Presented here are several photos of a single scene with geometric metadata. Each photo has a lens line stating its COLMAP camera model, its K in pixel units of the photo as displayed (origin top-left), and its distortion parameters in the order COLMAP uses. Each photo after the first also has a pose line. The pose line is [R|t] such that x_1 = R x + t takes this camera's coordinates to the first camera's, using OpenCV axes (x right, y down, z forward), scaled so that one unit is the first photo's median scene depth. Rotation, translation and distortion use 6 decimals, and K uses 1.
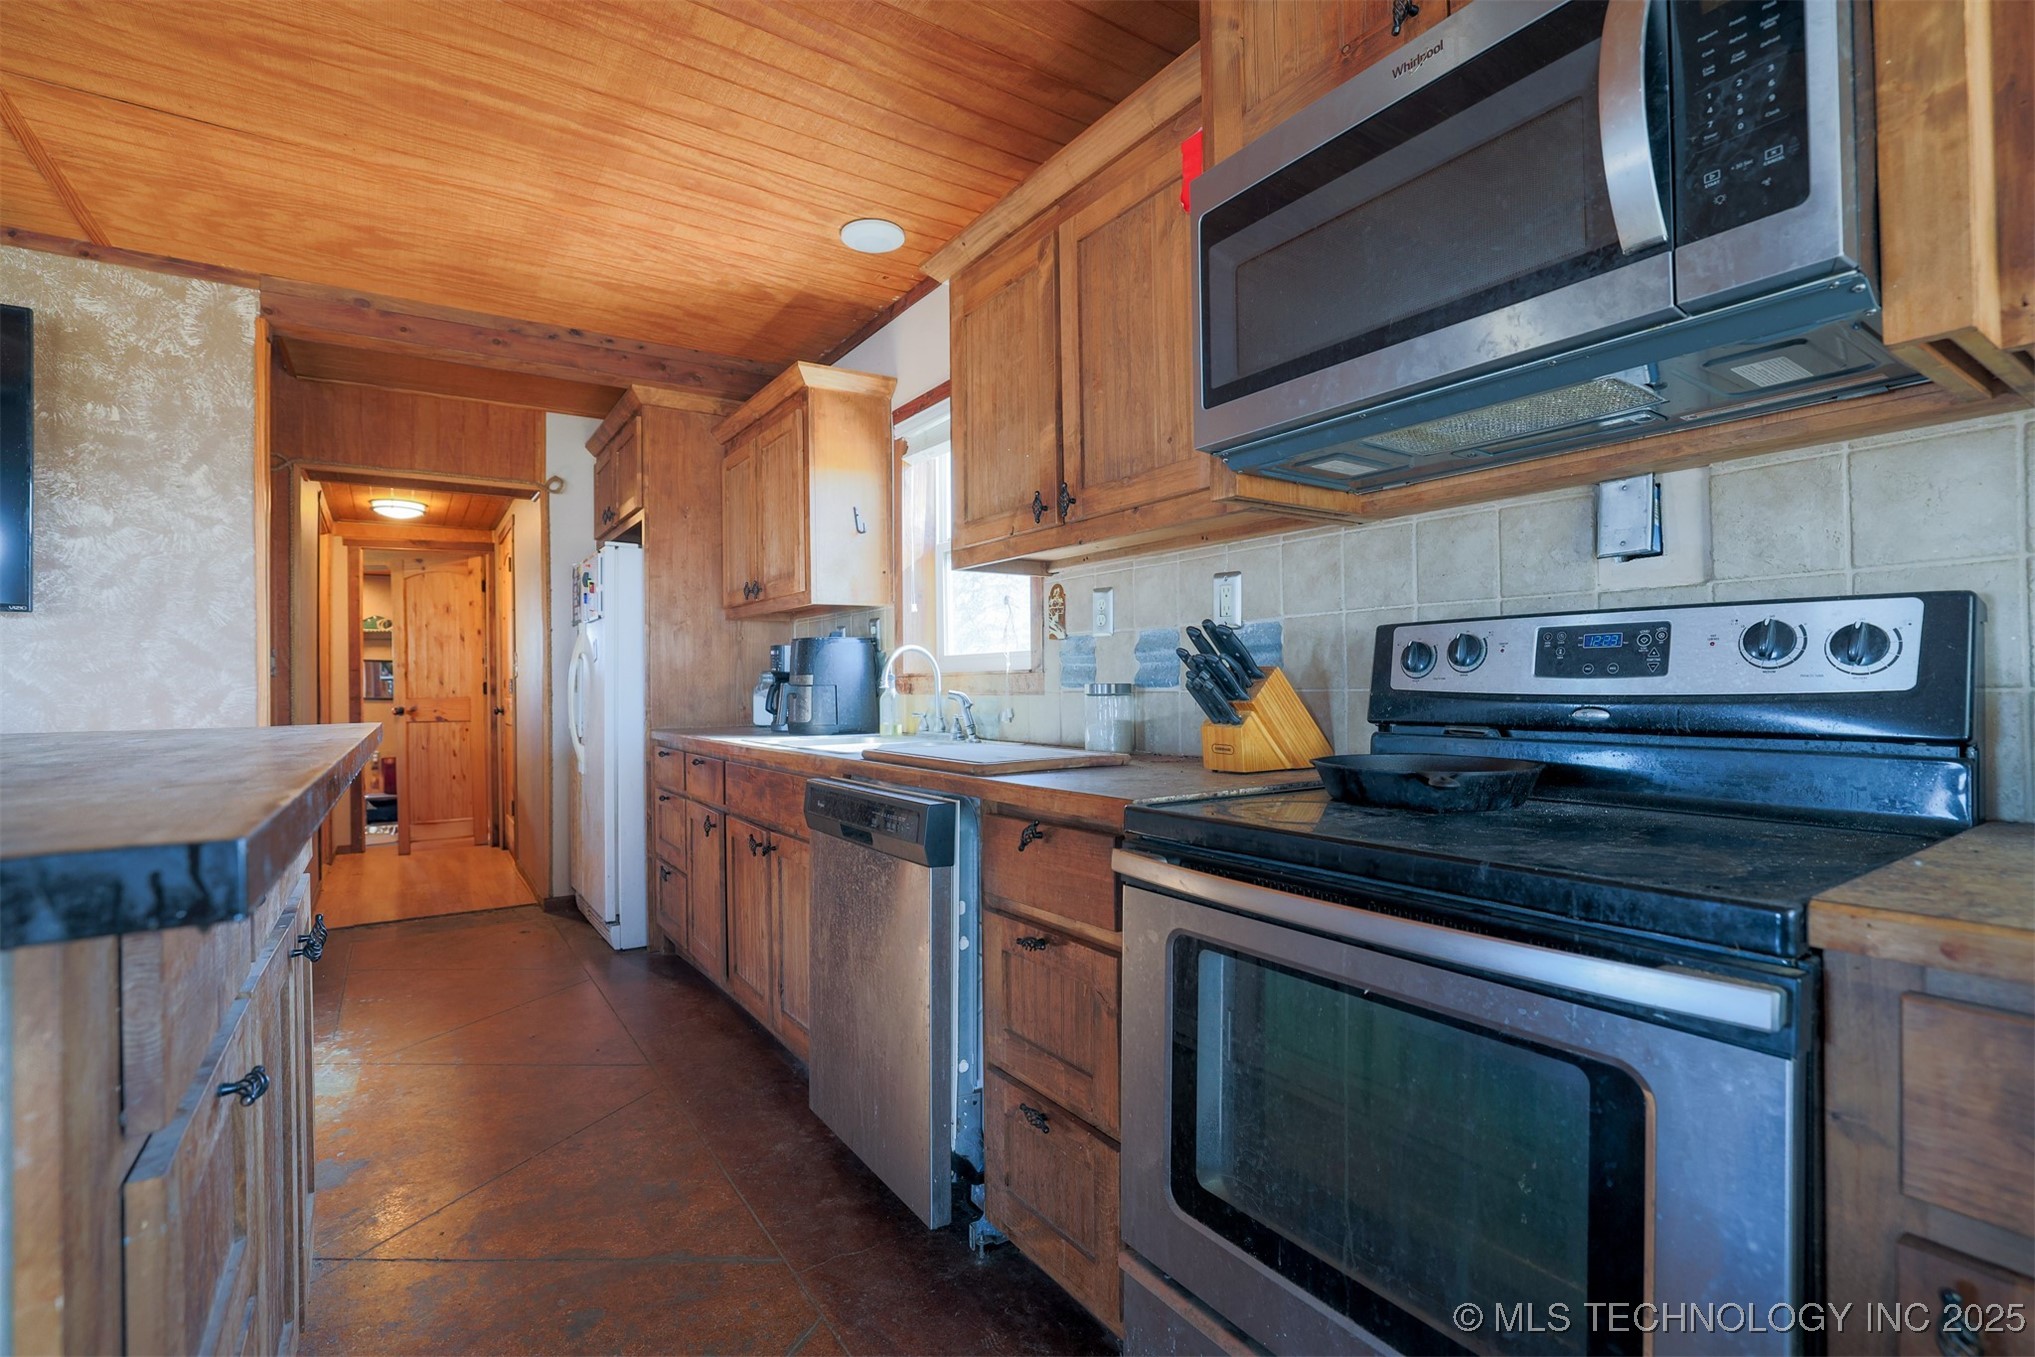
lens RADIAL K [[928.7, 0, 1003.6], [0, 928.7, 676.8], [0, 0, 1]] dist [-0.044563, 0.016008]
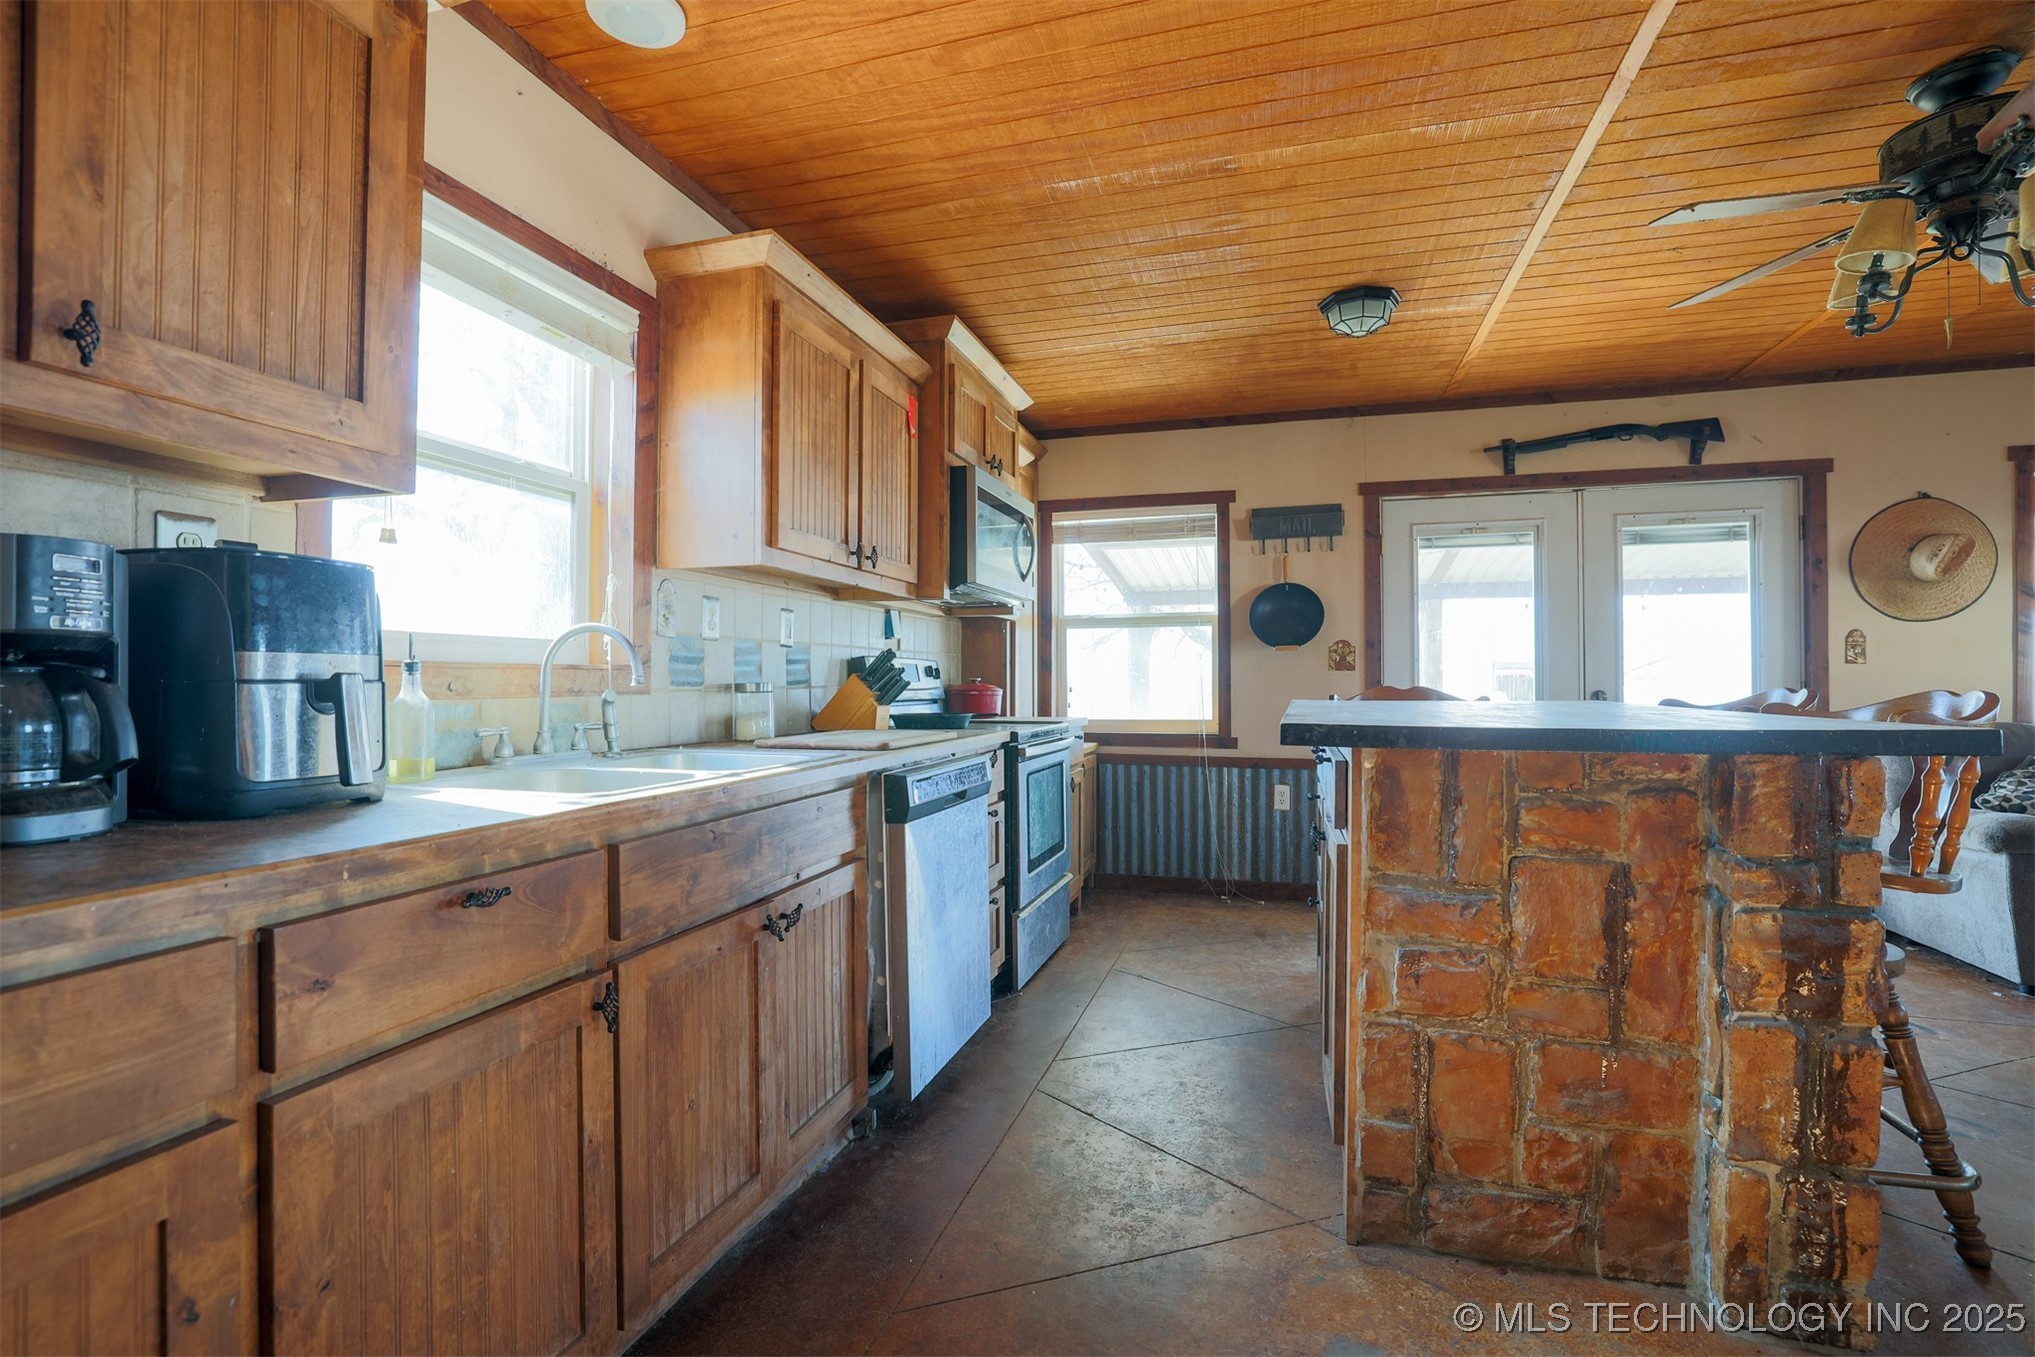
lens RADIAL K [[928.7, 0, 1008.2], [0, 928.7, 676.3], [0, 0, 1]] dist [-0.044563, 0.016008]
pose [[-0.635851, 0.015429, 0.771658, -0.844834], [0.001109, 0.999817, -0.019077, 0.018762], [-0.771811, -0.011274, -0.635752, 1.242196]]
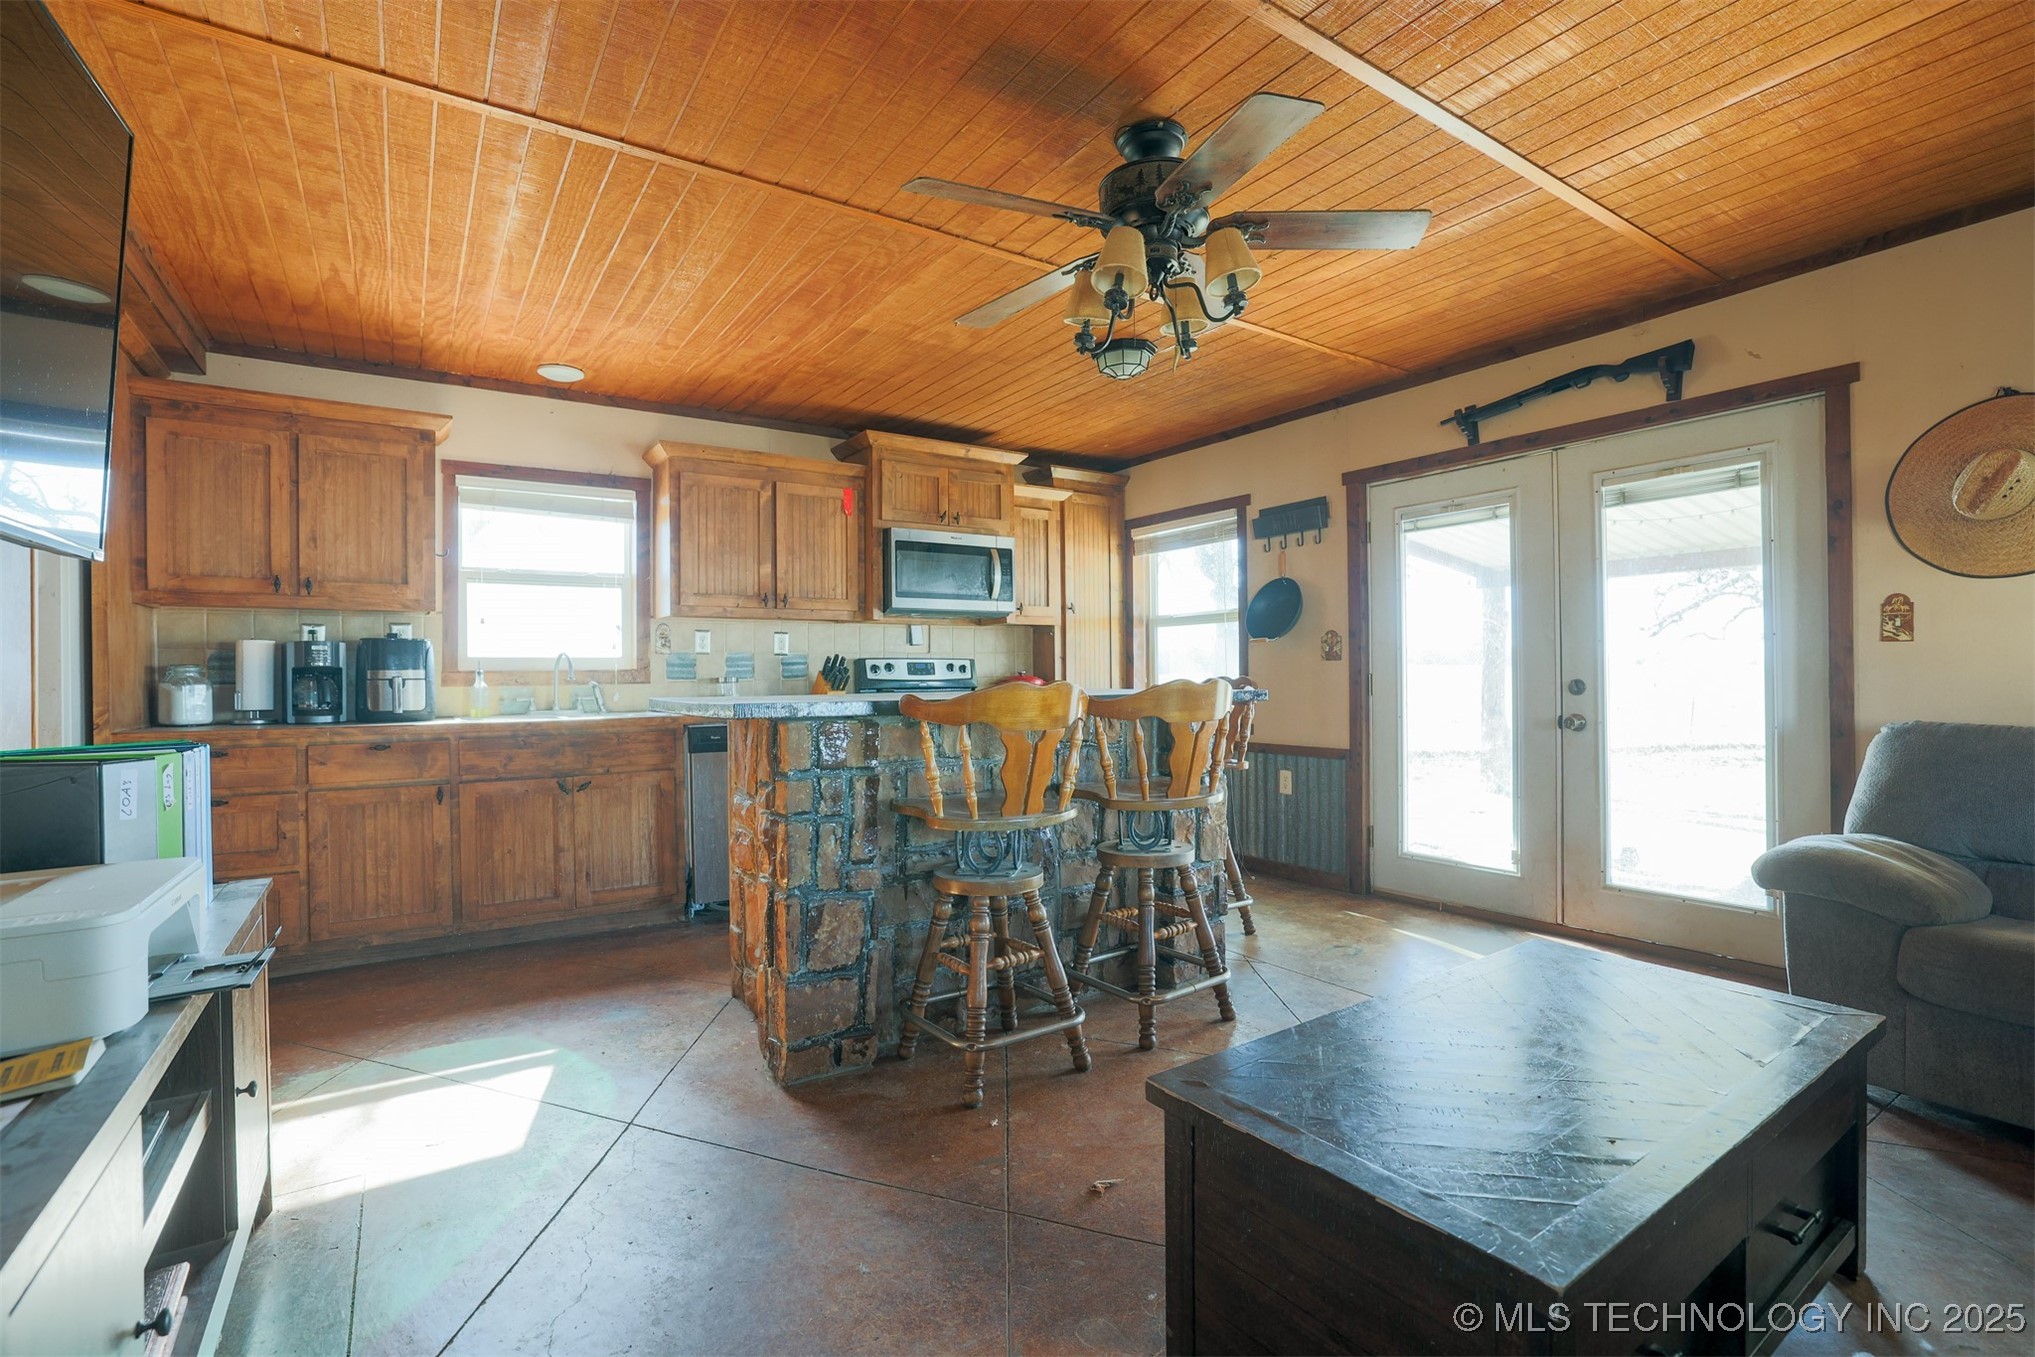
lens RADIAL K [[928.7, 0, 1004.3], [0, 928.7, 681.7], [0, 0, 1]] dist [-0.044563, 0.016008]
pose [[0.006278, 0.003687, 0.999973, -1.649570], [0.001290, 0.999992, -0.003695, 0.021638], [-0.999979, 0.001313, 0.006273, 0.290226]]
